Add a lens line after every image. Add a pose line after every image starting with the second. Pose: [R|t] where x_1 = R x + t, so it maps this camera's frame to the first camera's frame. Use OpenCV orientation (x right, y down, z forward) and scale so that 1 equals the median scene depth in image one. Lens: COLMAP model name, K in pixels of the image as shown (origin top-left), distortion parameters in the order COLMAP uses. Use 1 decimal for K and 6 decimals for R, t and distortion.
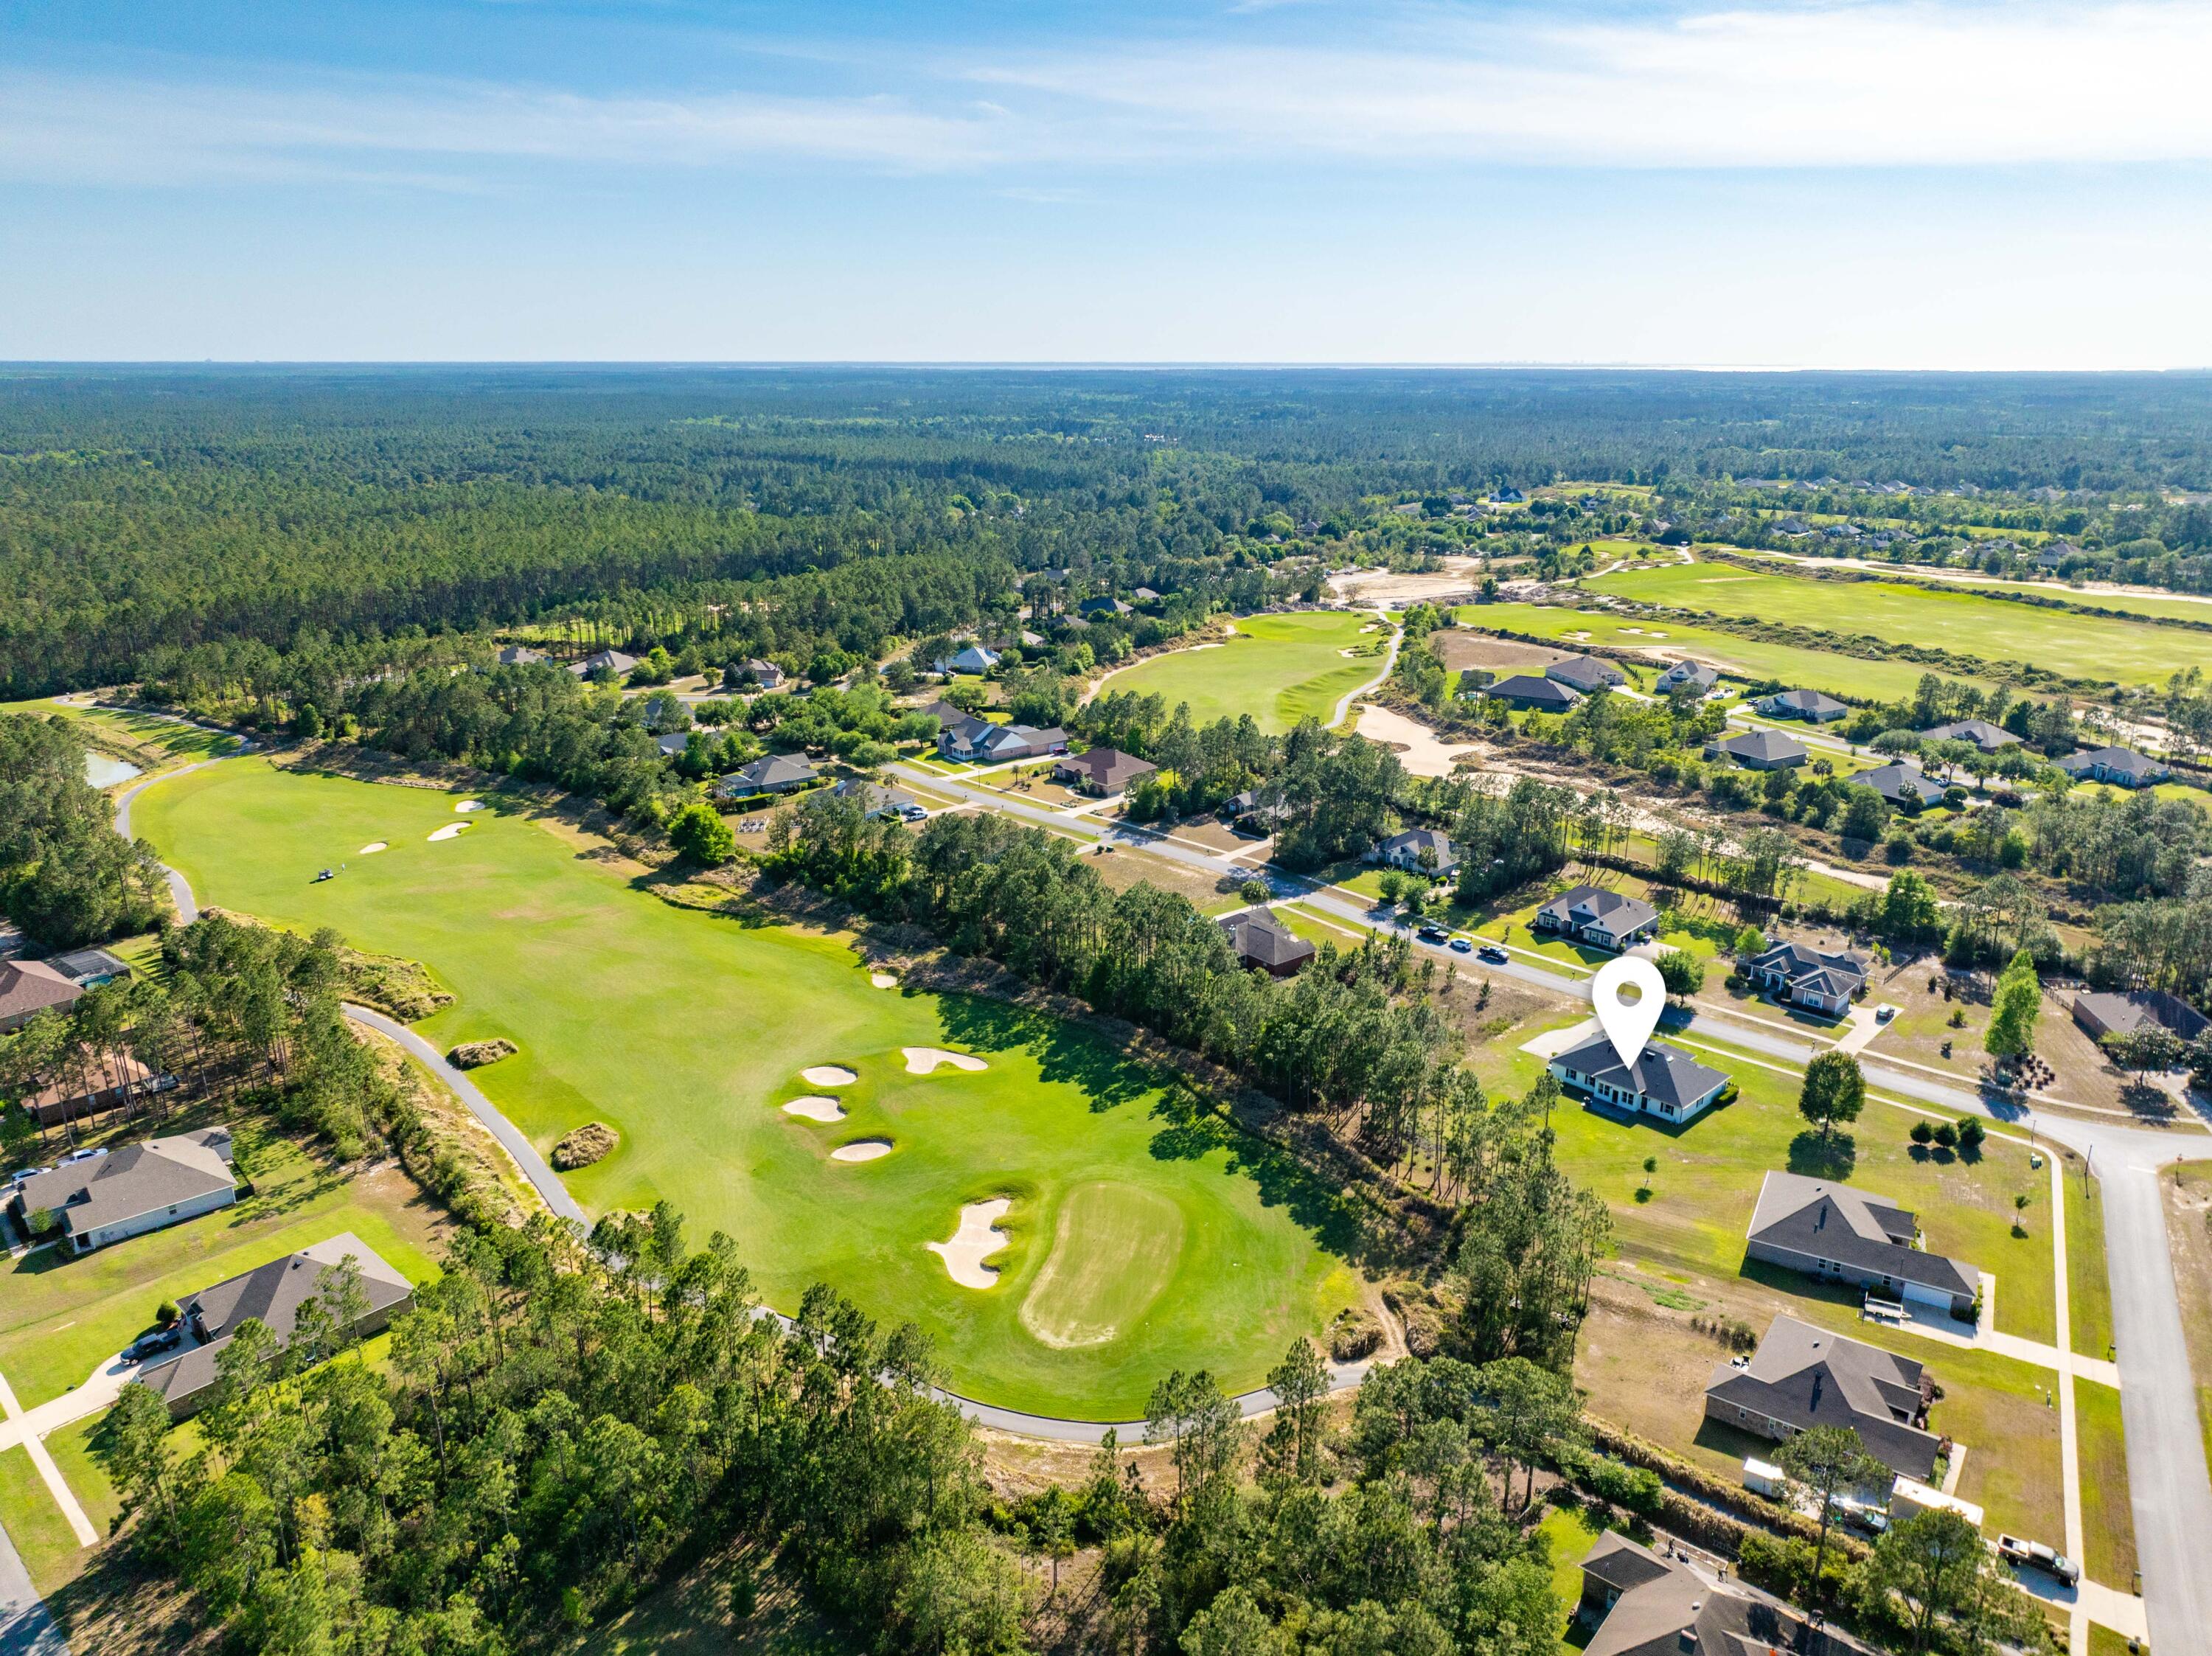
lens RADIAL K [[1536.6, 0, 1111.6], [0, 1536.6, 831.0], [0, 0, 1]] dist [0.019955, -0.037428]
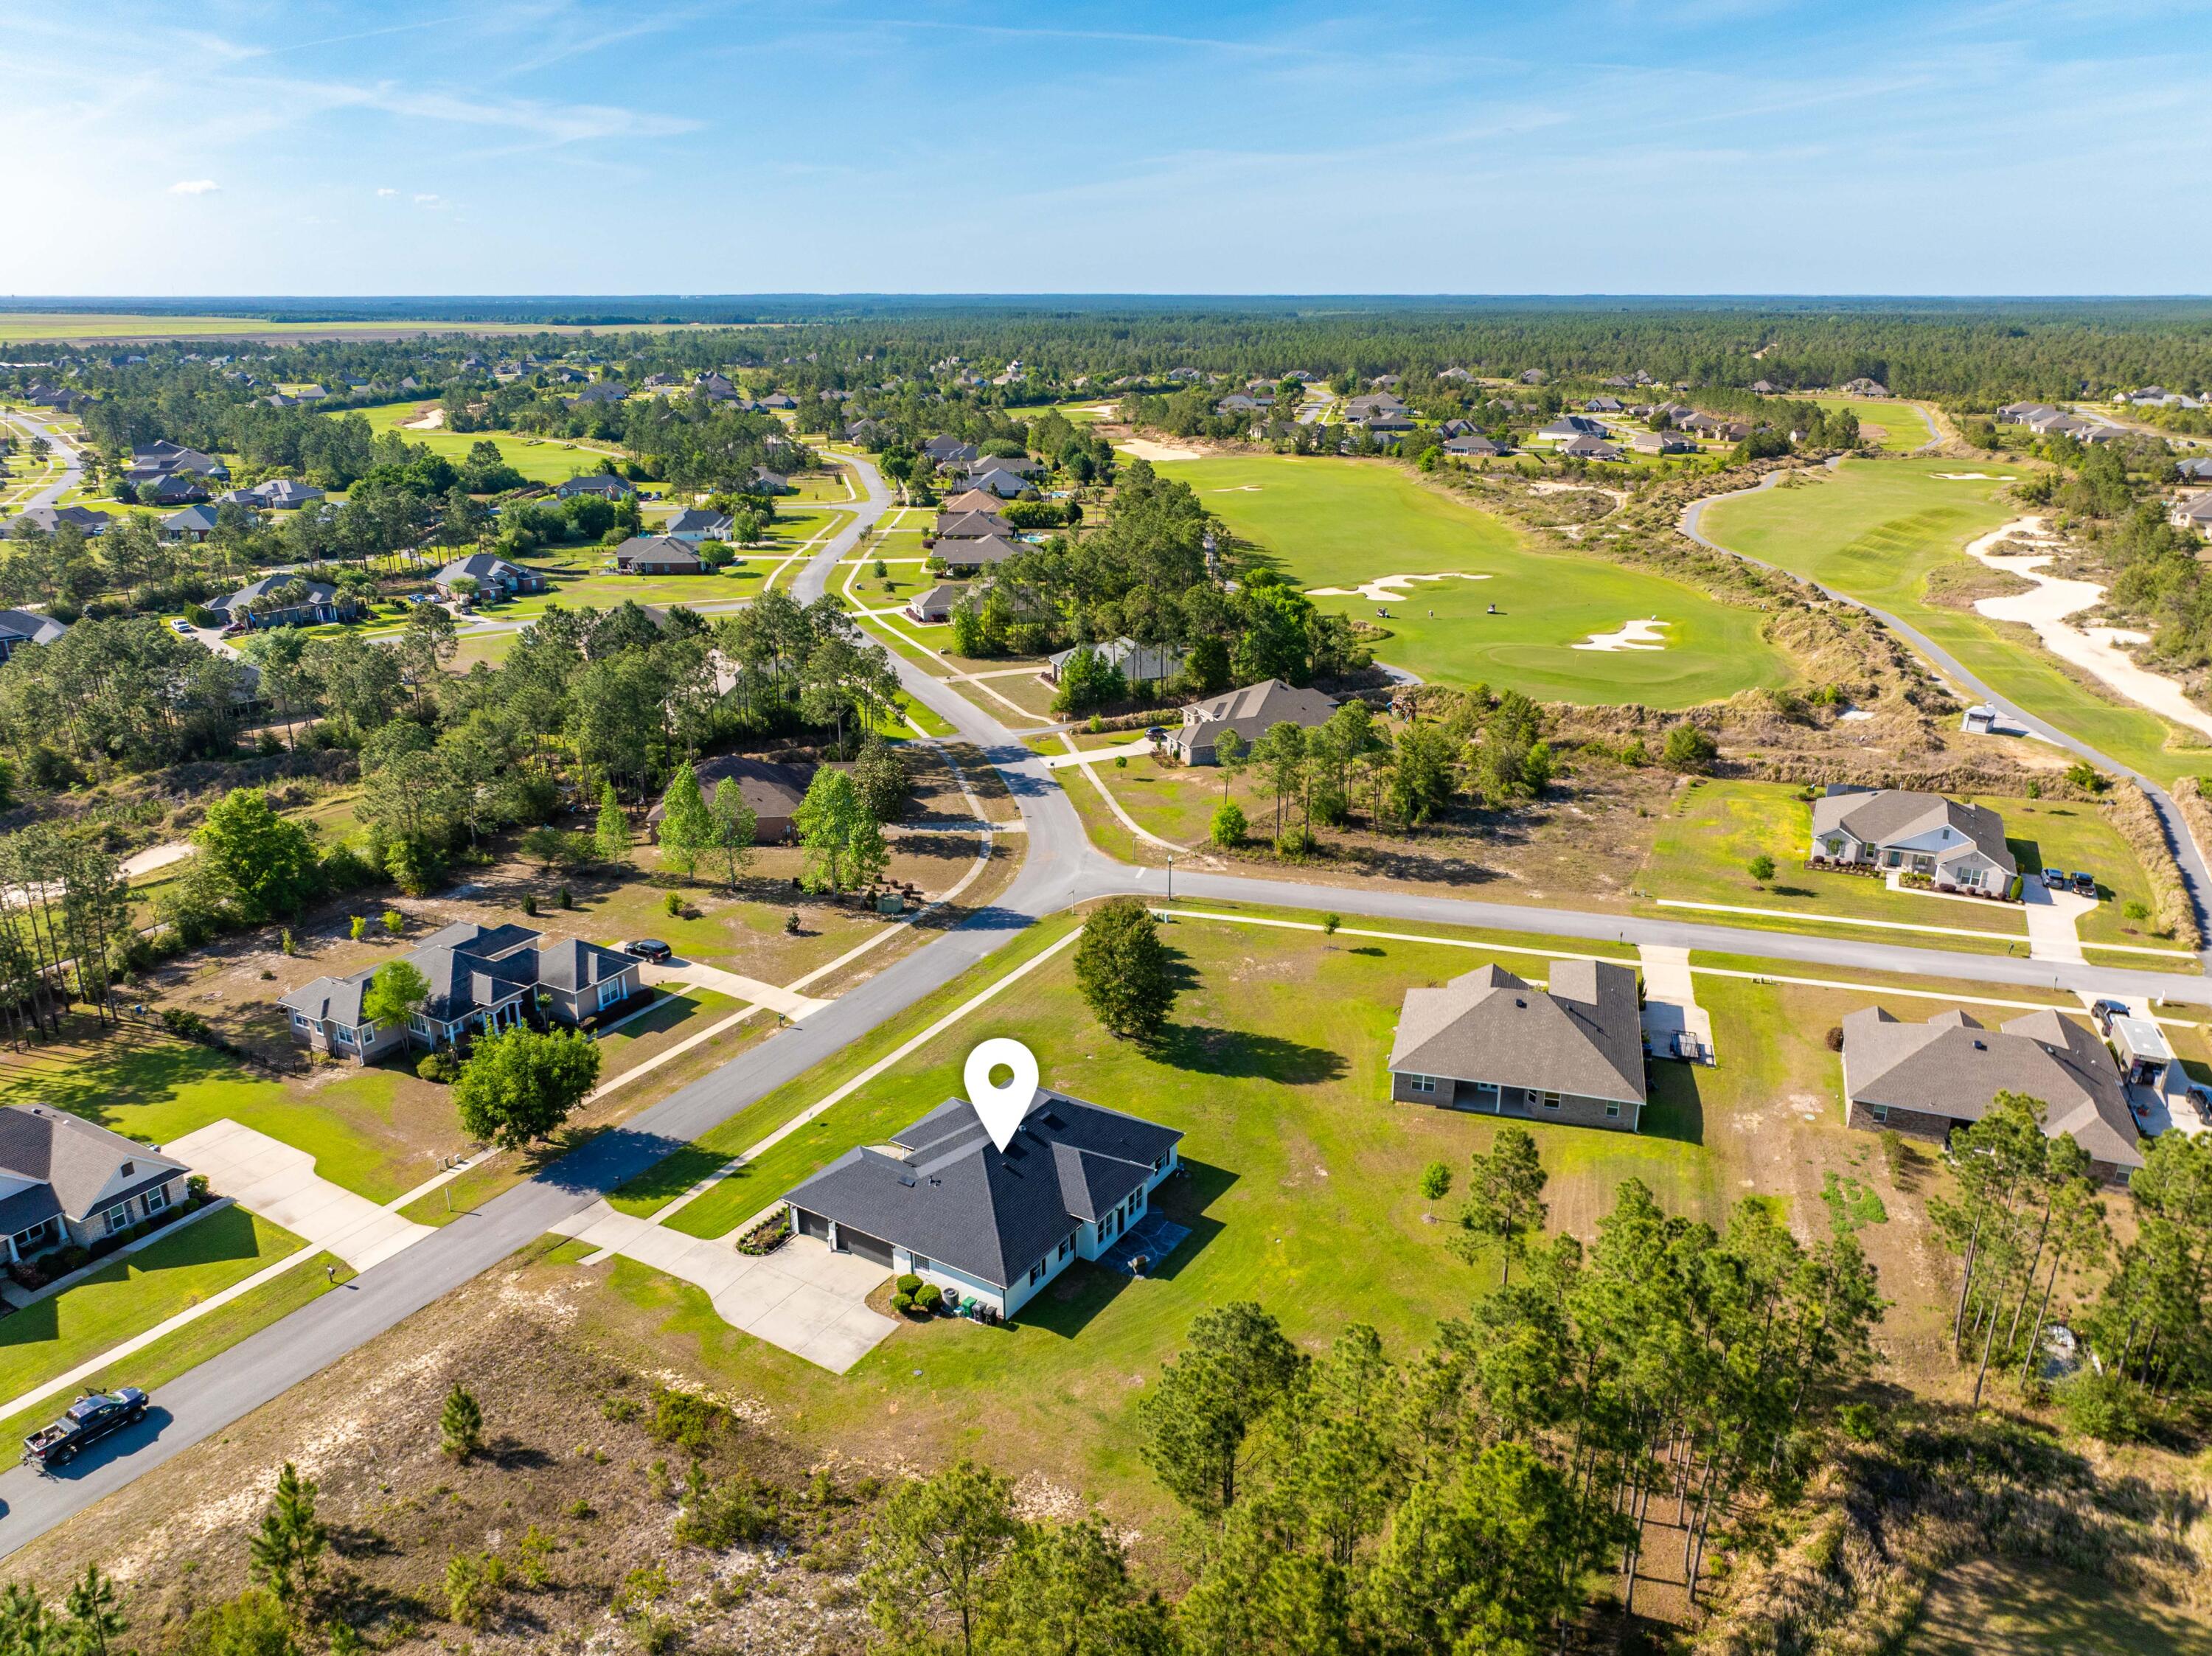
lens RADIAL K [[1557.7, 0, 1111.0], [0, 1557.7, 828.3], [0, 0, 1]] dist [0.004205, 0.002819]
pose [[-0.238554, -0.321048, 0.916526, -0.044936], [0.288304, 0.877812, 0.382526, -0.087145], [-0.927347, 0.355491, -0.116846, 0.846495]]
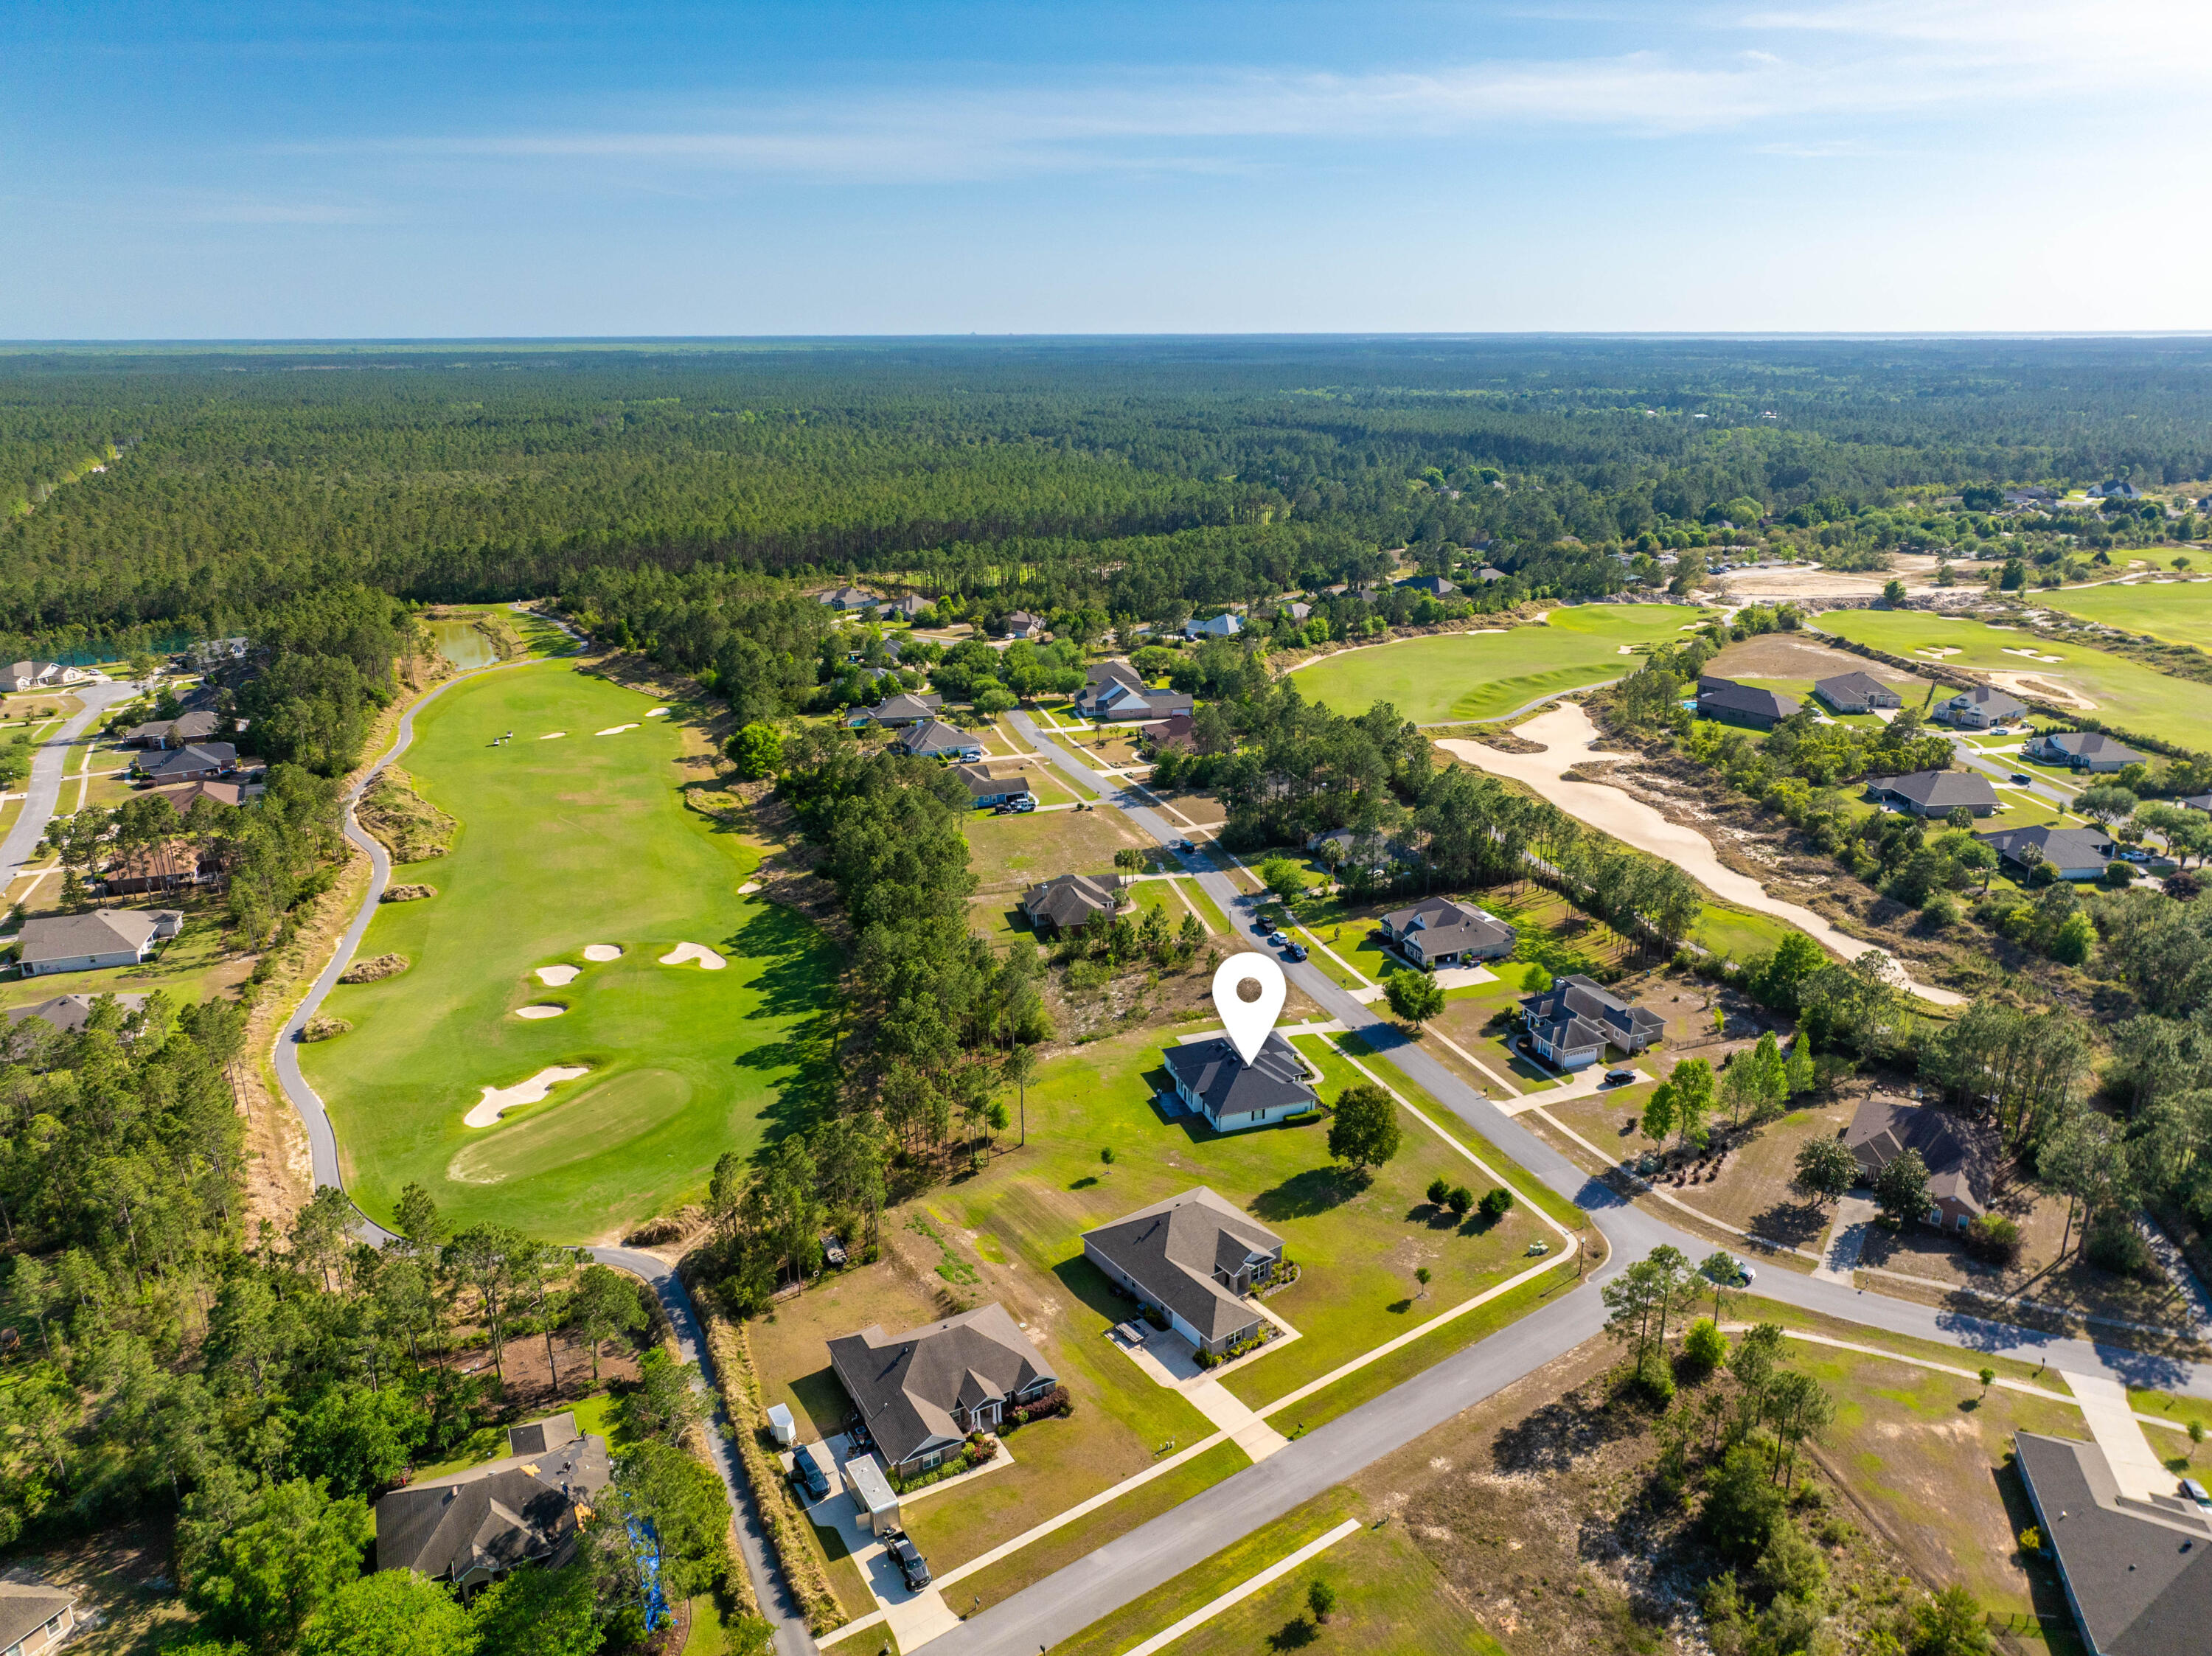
lens RADIAL K [[1547.2, 0, 1111.7], [0, 1547.2, 826.7], [0, 0, 1]] dist [0.007342, -0.005392]
pose [[0.908268, 0.123545, -0.399733, 0.543891], [-0.118174, 0.992259, 0.038163, -0.021662], [0.401353, 0.012576, 0.915837, 0.075741]]
